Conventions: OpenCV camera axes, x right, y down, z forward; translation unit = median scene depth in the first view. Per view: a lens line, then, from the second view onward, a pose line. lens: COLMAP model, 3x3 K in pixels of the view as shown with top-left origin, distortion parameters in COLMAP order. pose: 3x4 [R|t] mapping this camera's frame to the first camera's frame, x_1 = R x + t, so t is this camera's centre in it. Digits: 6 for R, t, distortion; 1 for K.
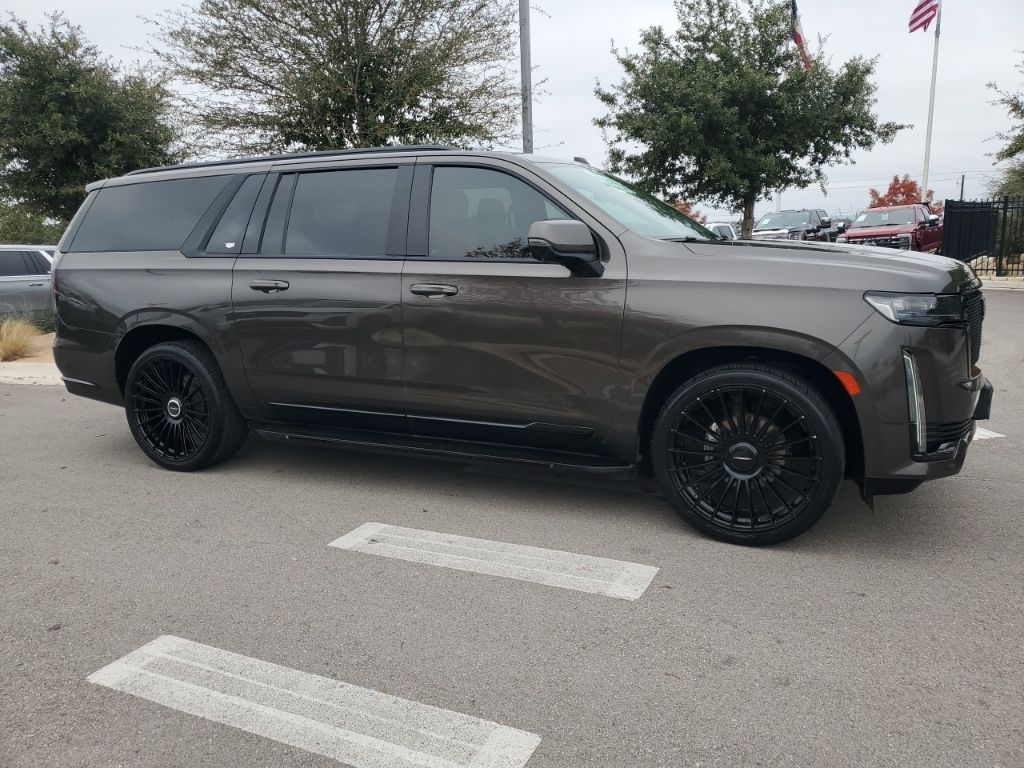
lens RADIAL K [[814.4, 0, 504.2], [0, 814.4, 382.2], [0, 0, 1]] dist [0.032773, -0.016586]
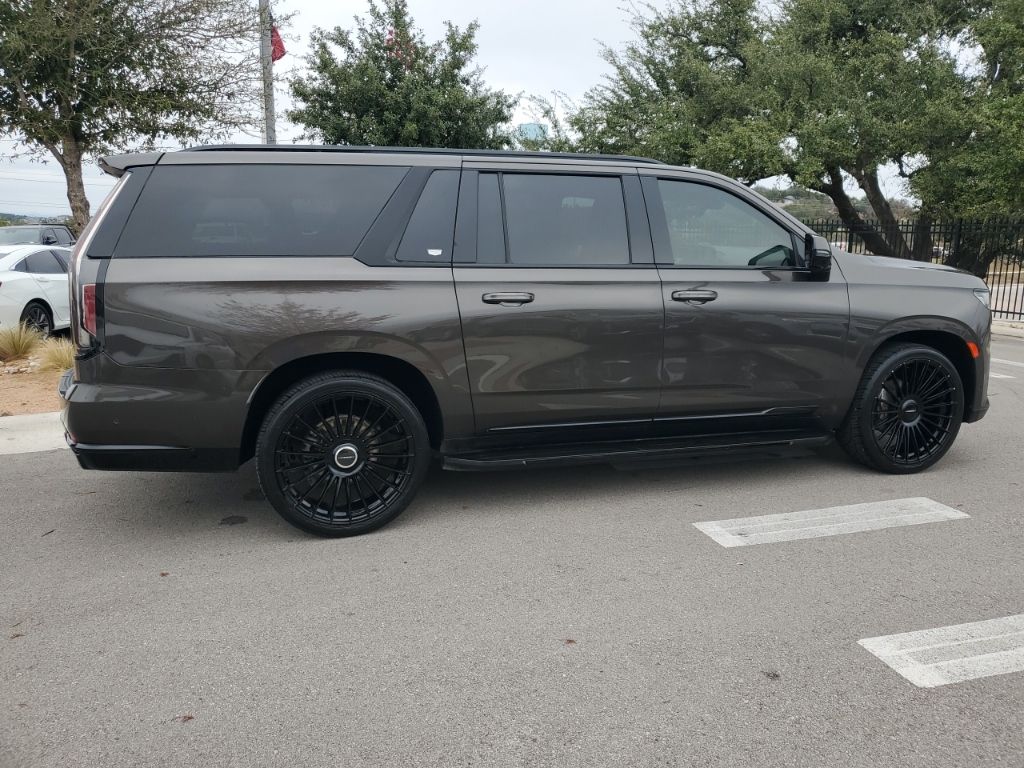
lens RADIAL K [[814.4, 0, 511.6], [0, 814.4, 384.3], [0, 0, 1]] dist [0.032773, -0.016586]
pose [[0.728871, -0.102838, 0.676884, -0.844121], [0.098981, 0.994096, 0.044449, -0.059480], [-0.677458, 0.034602, 0.734747, 0.322768]]
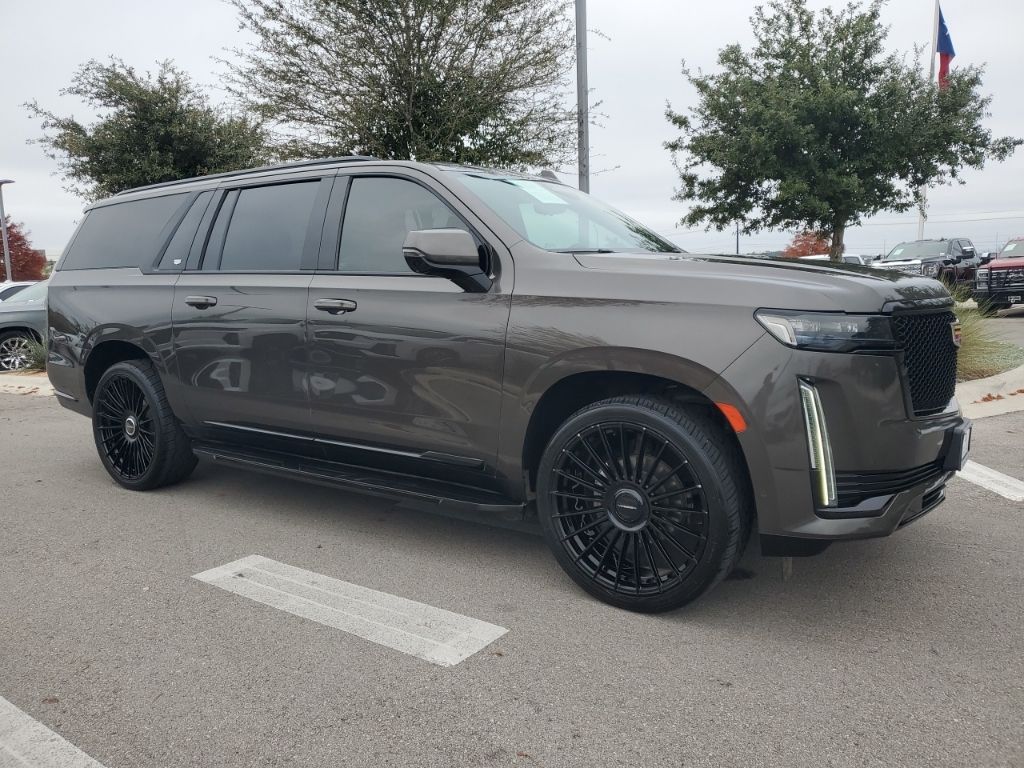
lens RADIAL K [[814.4, 0, 510.3], [0, 814.4, 366.9], [0, 0, 1]] dist [0.032773, -0.016586]
pose [[0.984096, 0.022568, -0.176196, 0.234101], [-0.033359, 0.997728, -0.058528, 0.003295], [0.174475, 0.063475, 0.982614, 0.103221]]
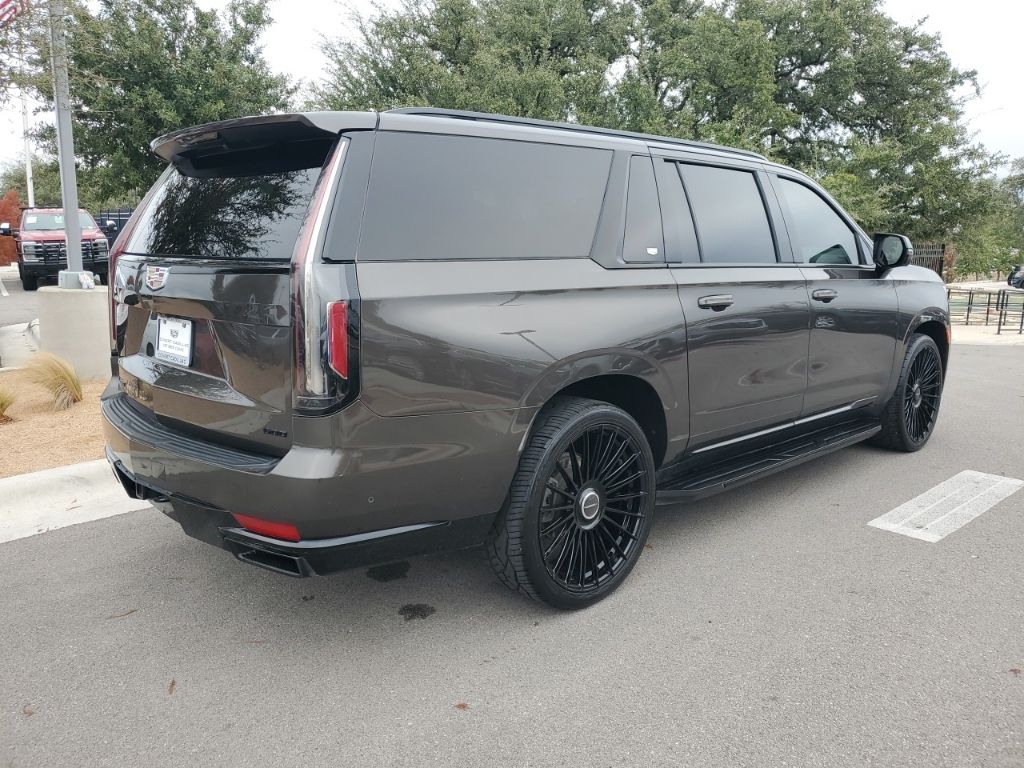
lens RADIAL K [[814.4, 0, 515.0], [0, 814.4, 376.7], [0, 0, 1]] dist [0.032773, -0.016586]
pose [[0.346646, -0.133301, 0.928476, -1.033682], [0.146495, 0.985398, 0.086779, -0.135603], [-0.926486, 0.105936, 0.361112, 0.845640]]
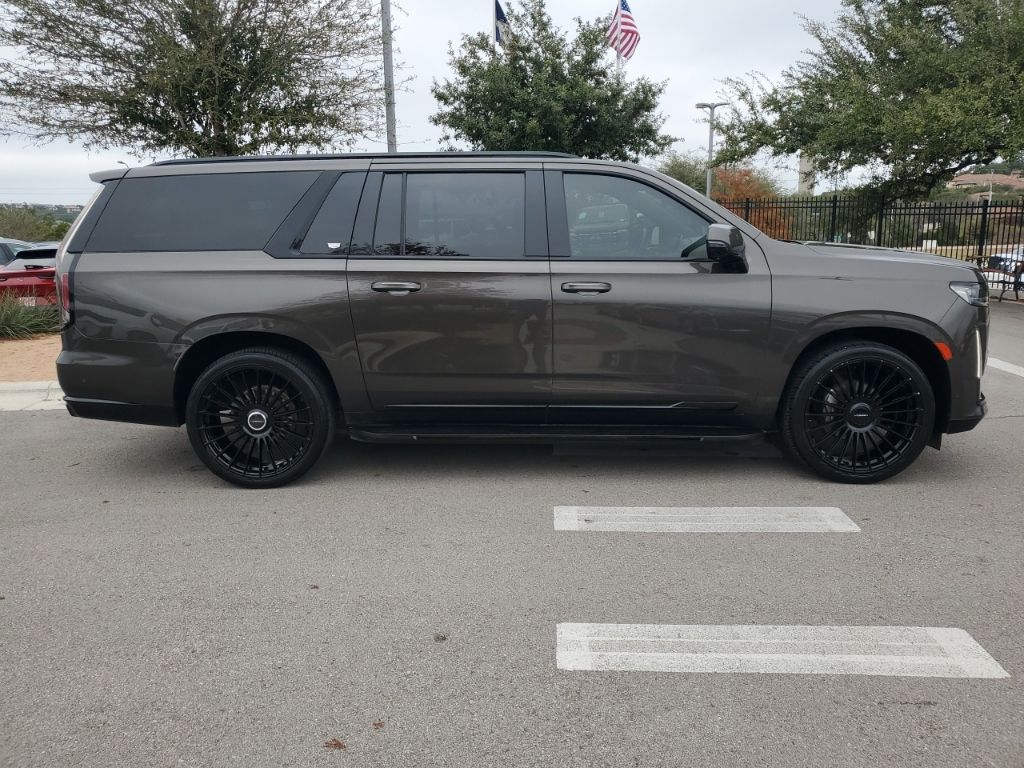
lens RADIAL K [[814.4, 0, 503.2], [0, 814.4, 383.6], [0, 0, 1]] dist [0.032773, -0.016586]
pose [[0.914585, -0.069426, 0.398390, -0.534253], [0.063395, 0.997587, 0.028312, -0.019985], [-0.399394, -0.000638, 0.916779, 0.040698]]
